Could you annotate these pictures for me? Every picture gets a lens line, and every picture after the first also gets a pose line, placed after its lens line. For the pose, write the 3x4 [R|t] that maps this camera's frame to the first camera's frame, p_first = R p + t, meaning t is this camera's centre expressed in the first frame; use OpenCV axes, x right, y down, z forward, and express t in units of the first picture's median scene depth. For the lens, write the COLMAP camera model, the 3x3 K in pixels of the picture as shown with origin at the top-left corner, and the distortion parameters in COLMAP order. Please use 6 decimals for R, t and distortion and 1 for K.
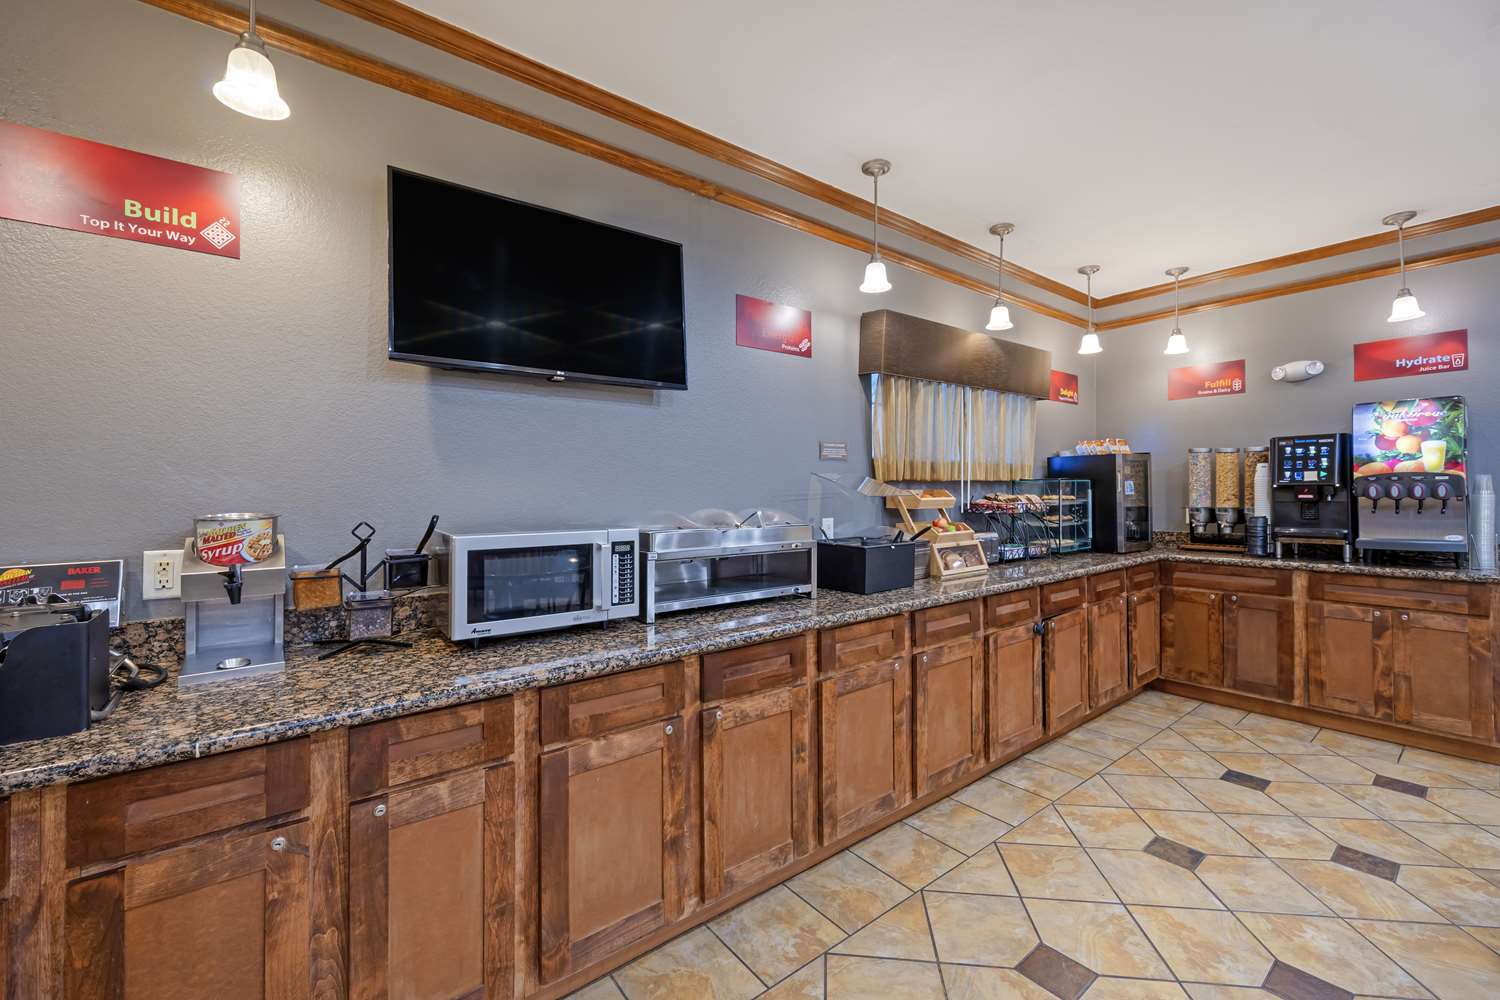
lens RADIAL K [[624.8, 0, 752.9], [0, 624.8, 487.6], [0, 0, 1]] dist [-0.003431, -0.000140]
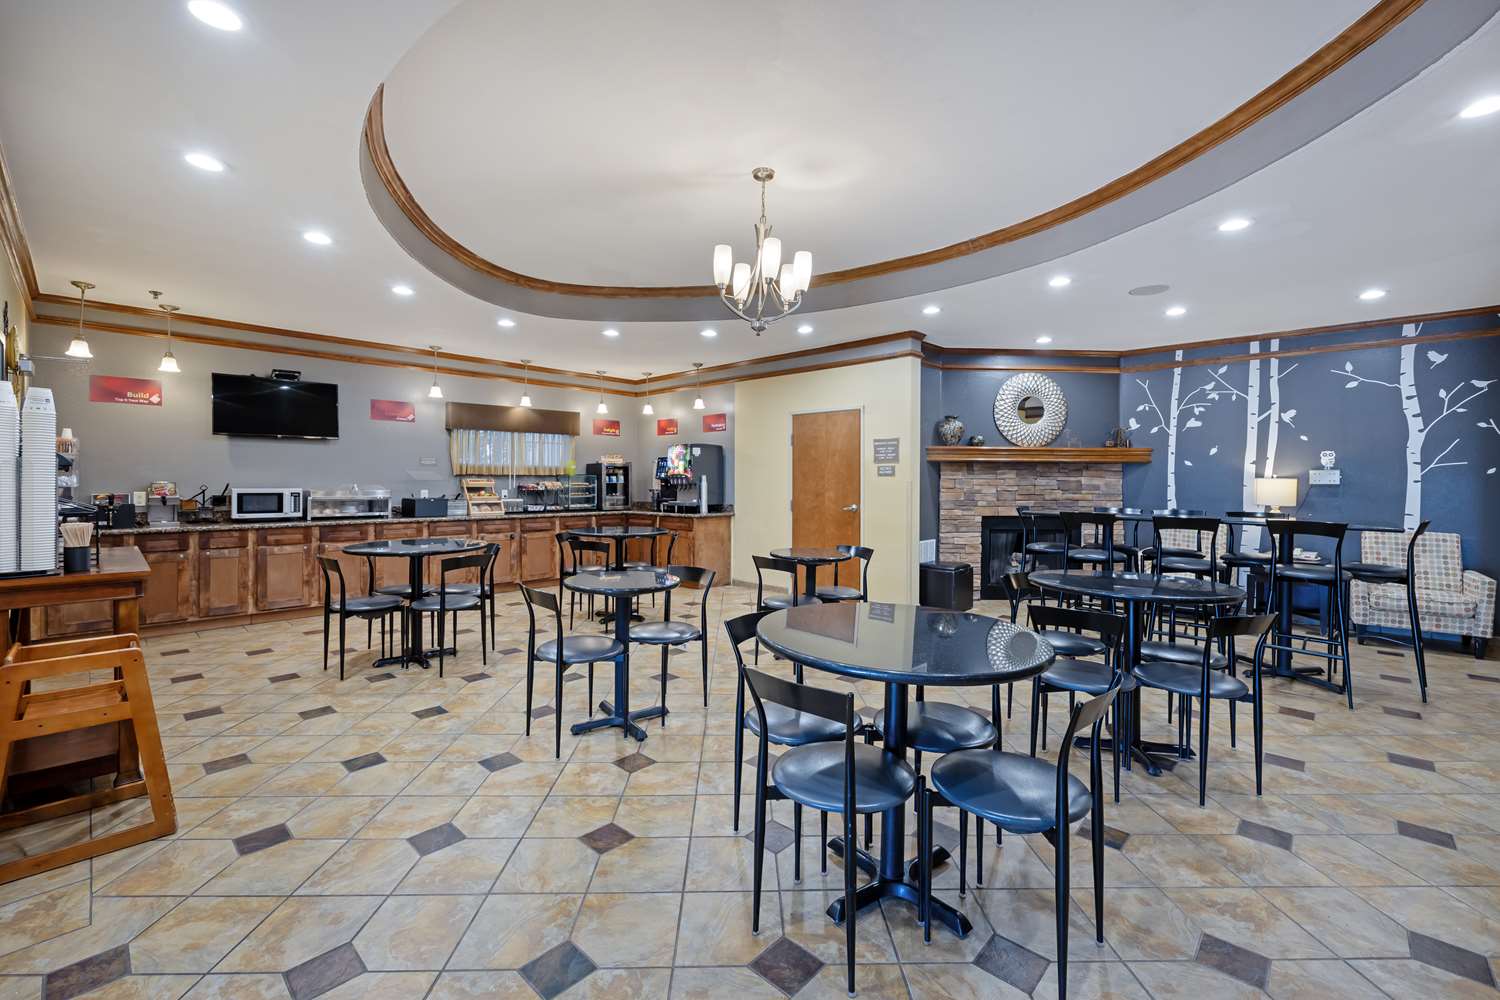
lens RADIAL K [[624.8, 0, 746.2], [0, 624.8, 490.4], [0, 0, 1]] dist [-0.003431, -0.000140]
pose [[0.988247, 0.010376, 0.152514, 1.760696], [-0.013345, 0.999741, 0.018456, -0.016123], [-0.152283, -0.020274, 0.988129, -2.775678]]
